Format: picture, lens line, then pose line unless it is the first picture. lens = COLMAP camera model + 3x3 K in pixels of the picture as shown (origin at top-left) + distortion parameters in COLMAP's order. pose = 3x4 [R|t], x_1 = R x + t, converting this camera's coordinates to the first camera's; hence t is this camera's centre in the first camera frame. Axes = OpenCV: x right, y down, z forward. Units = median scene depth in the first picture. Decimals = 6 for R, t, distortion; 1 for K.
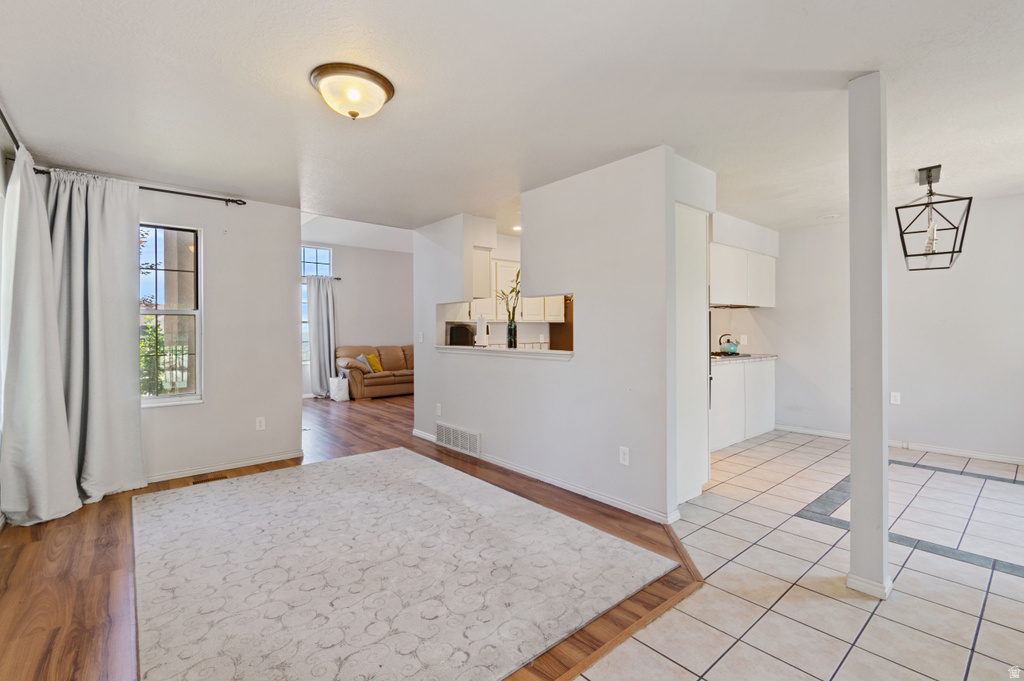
lens RADIAL K [[453.5, 0, 514.0], [0, 453.5, 337.6], [0, 0, 1]] dist [0.005494, -0.000330]
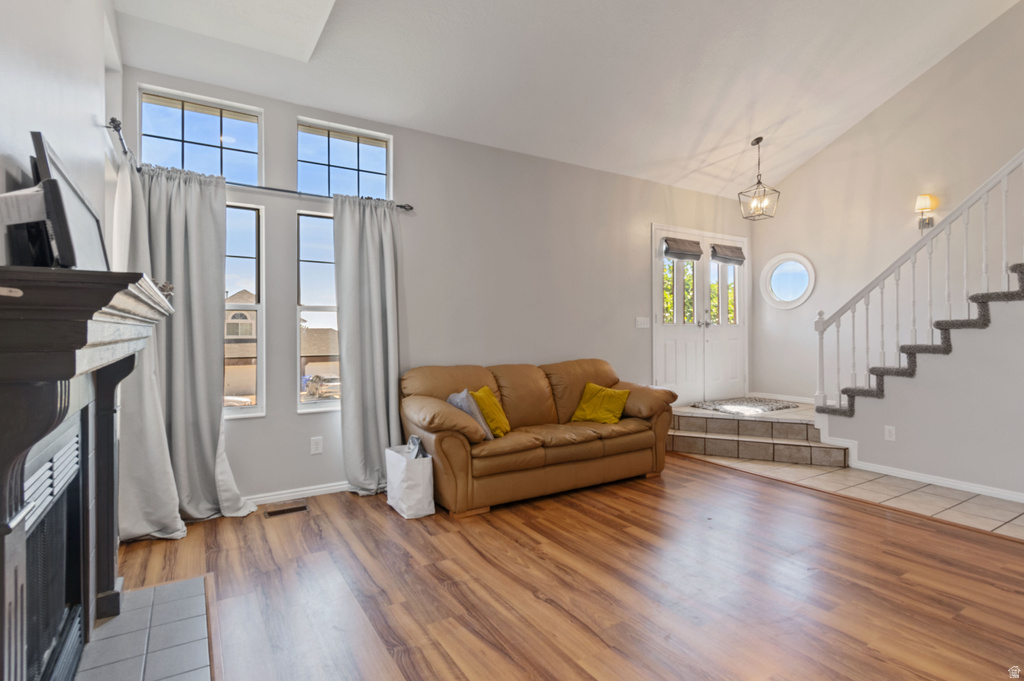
lens RADIAL K [[520.9, 0, 511.0], [0, 520.9, 334.2], [0, 0, 1]] dist [0.003428, 0.000381]
pose [[0.988403, 0.005812, -0.151744, -0.226430], [-0.006017, 0.999982, -0.000889, -0.011468], [0.151736, 0.001792, 0.988419, 0.558451]]
